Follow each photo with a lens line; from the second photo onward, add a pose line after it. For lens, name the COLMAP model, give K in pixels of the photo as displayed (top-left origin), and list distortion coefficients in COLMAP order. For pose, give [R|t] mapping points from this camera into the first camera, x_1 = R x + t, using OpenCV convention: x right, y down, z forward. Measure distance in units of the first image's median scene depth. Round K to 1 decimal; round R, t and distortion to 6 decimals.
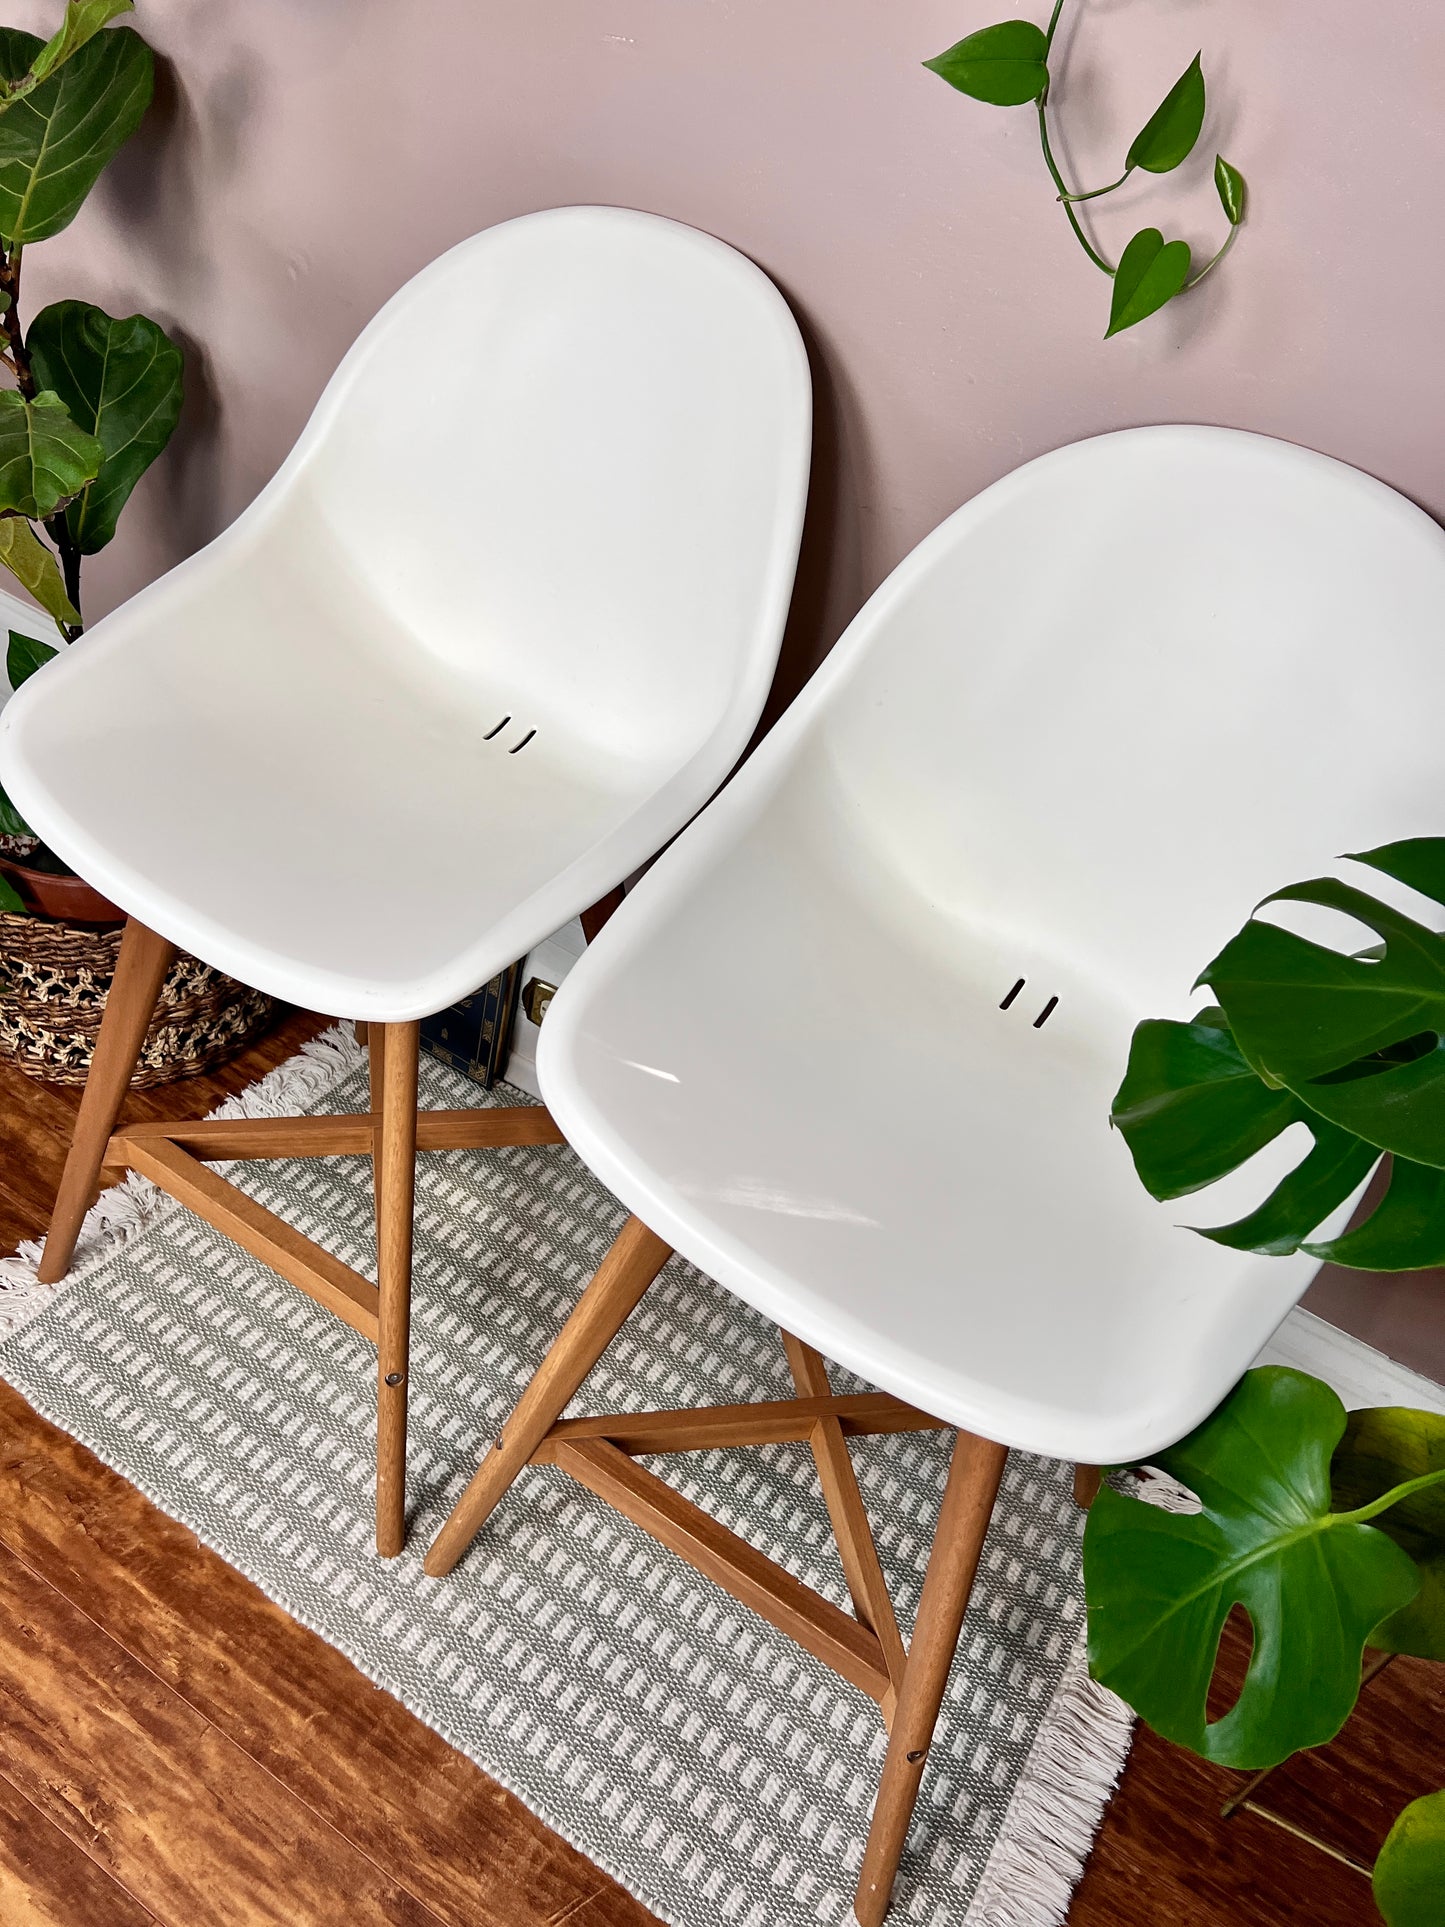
lens RADIAL K [[1435.7, 0, 719.9], [0, 1435.7, 973.5], [0, 0, 1]] dist [0.038987, -0.044793]
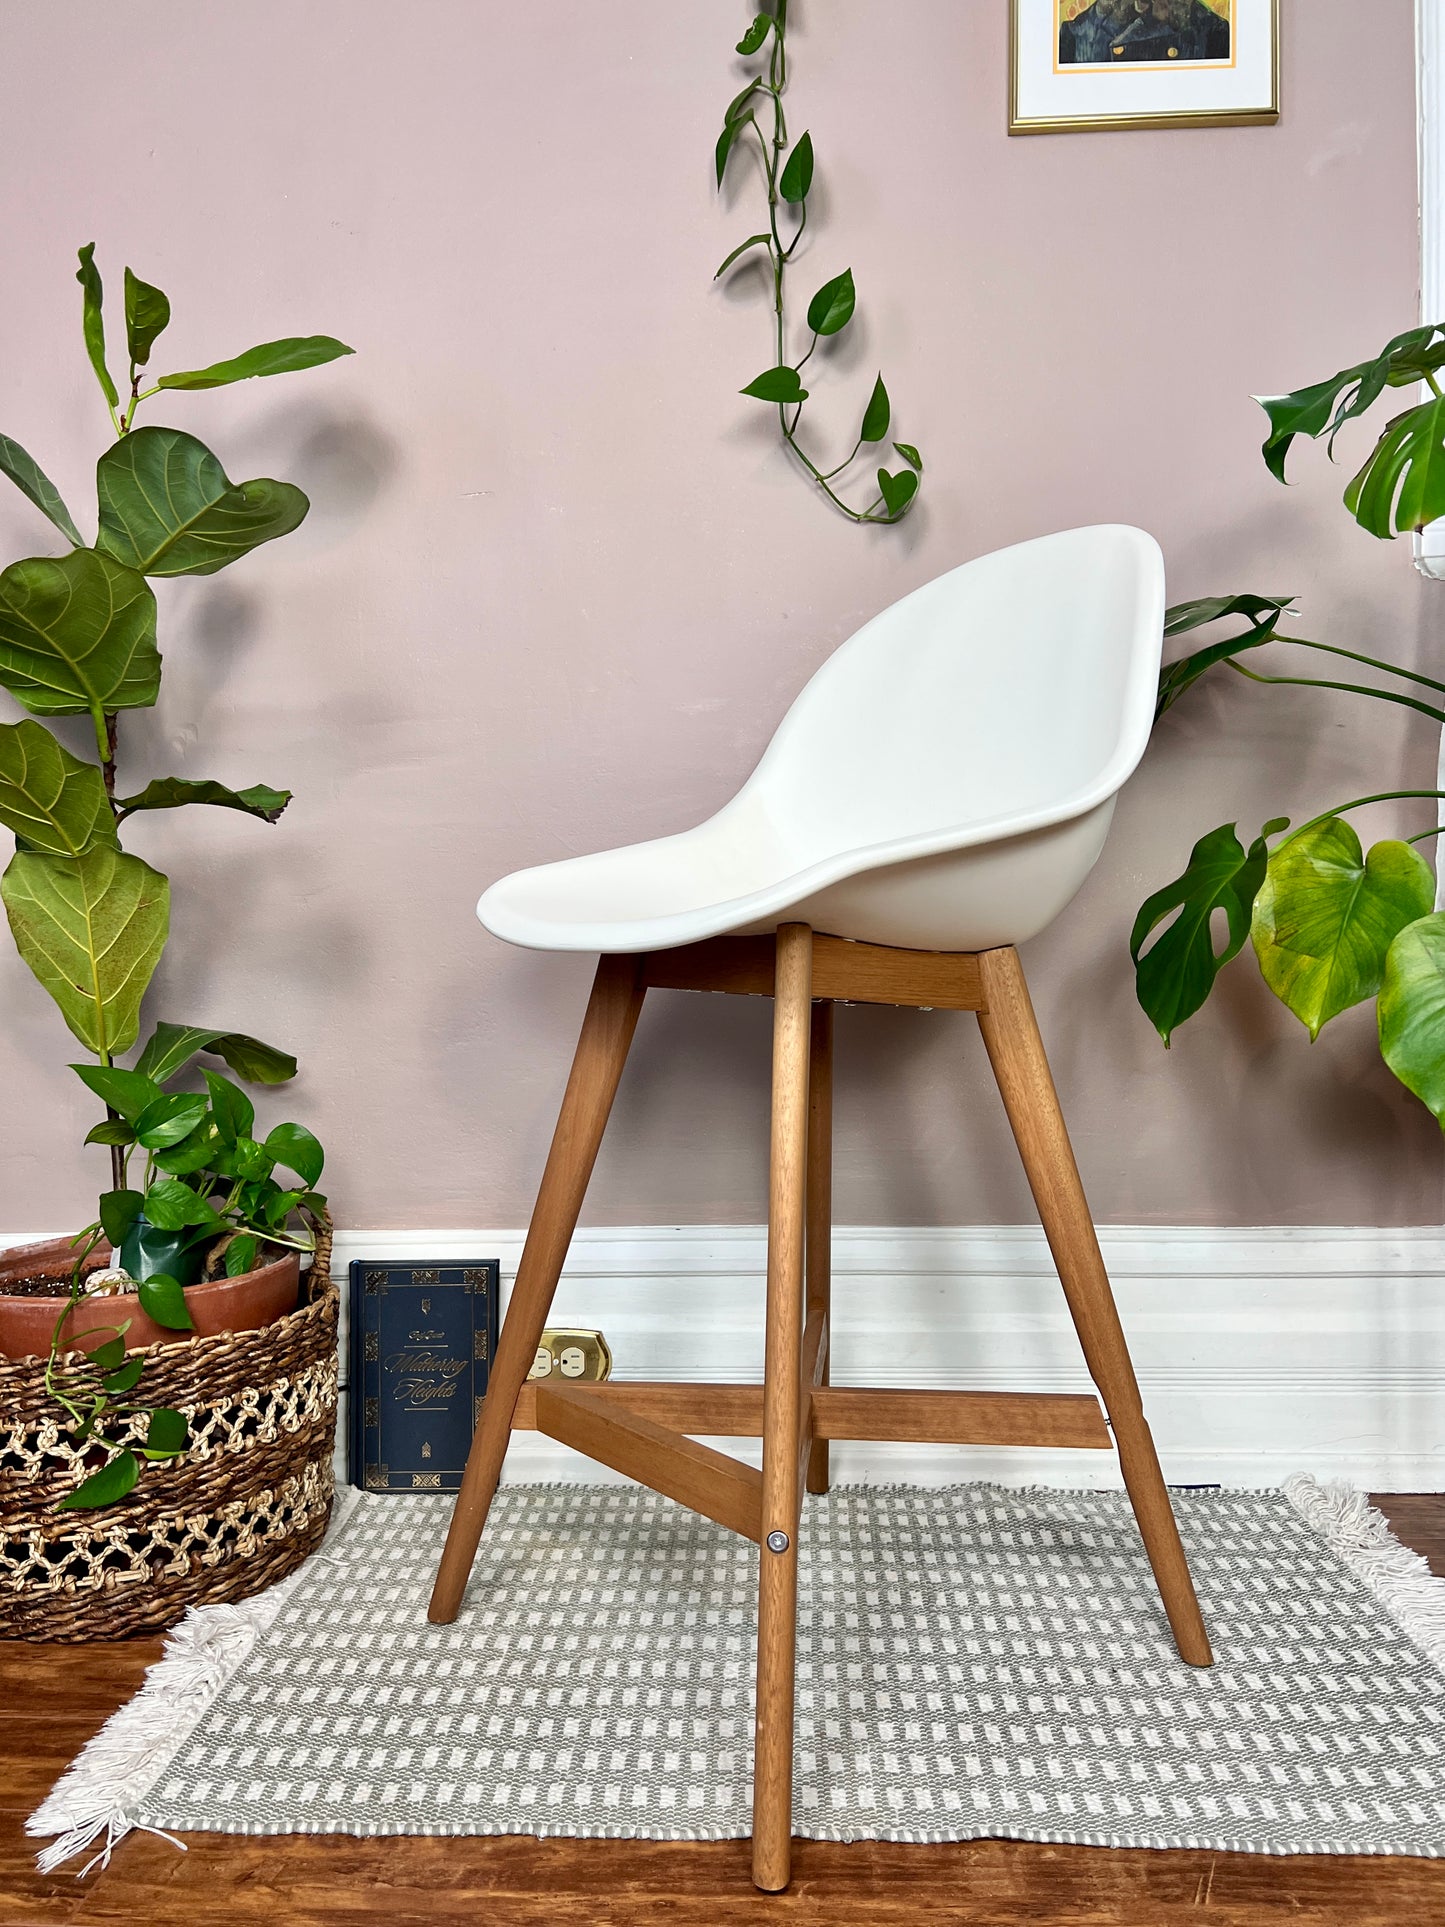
lens RADIAL K [[1479.0, 0, 718.1], [0, 1479.0, 974.3], [0, 0, 1]] dist [0.009103, 0.000457]
pose [[0.859767, -0.201289, 0.469343, -0.584799], [0.440322, 0.757722, -0.481638, 0.491561], [-0.258683, 0.620758, 0.740096, 0.107217]]
